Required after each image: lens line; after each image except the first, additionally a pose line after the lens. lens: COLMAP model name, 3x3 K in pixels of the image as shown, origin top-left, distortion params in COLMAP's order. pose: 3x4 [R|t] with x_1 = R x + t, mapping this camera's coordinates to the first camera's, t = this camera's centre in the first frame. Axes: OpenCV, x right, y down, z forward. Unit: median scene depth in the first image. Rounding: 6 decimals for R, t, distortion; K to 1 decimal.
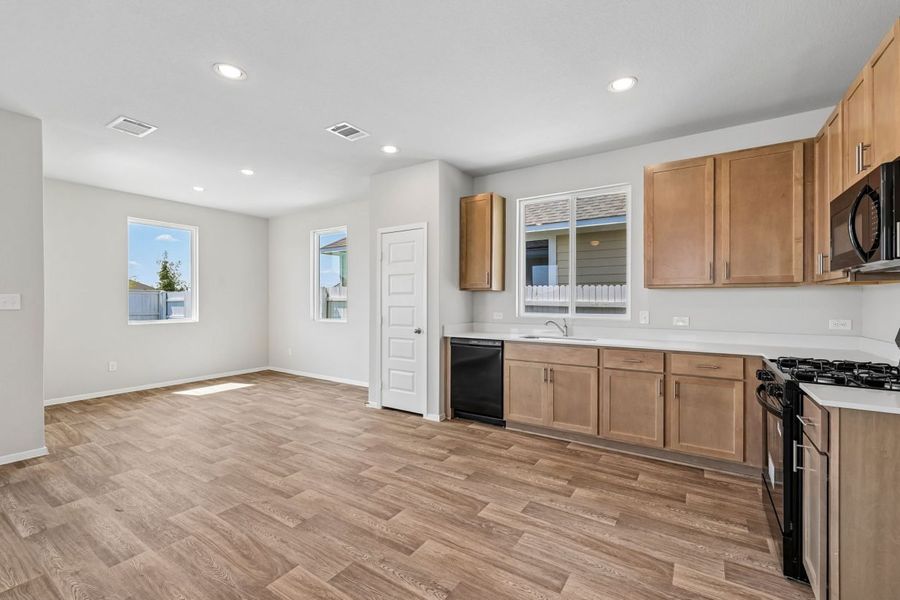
lens RADIAL K [[383.2, 0, 453.6], [0, 383.2, 300.5], [0, 0, 1]] dist [0.000837, 0.000594]
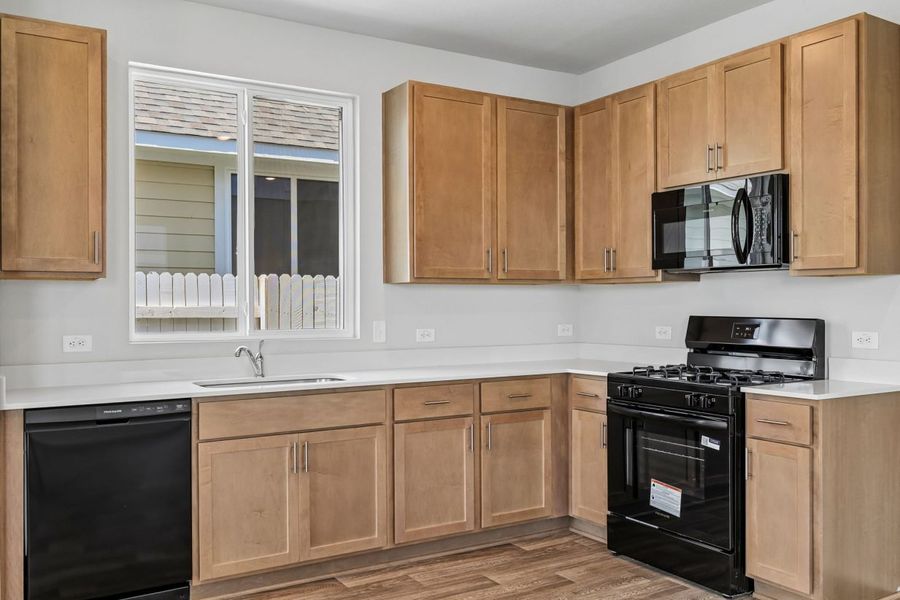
lens RADIAL K [[796.6, 0, 450.0], [0, 796.6, 300.0], [0, 0, 1]] dist [-0.002896, 0.002884]
pose [[0.433703, -0.001351, 0.901055, -0.548498], [0.006354, 0.999979, -0.001559, -0.001956], [-0.901033, 0.006402, 0.433703, 0.360717]]
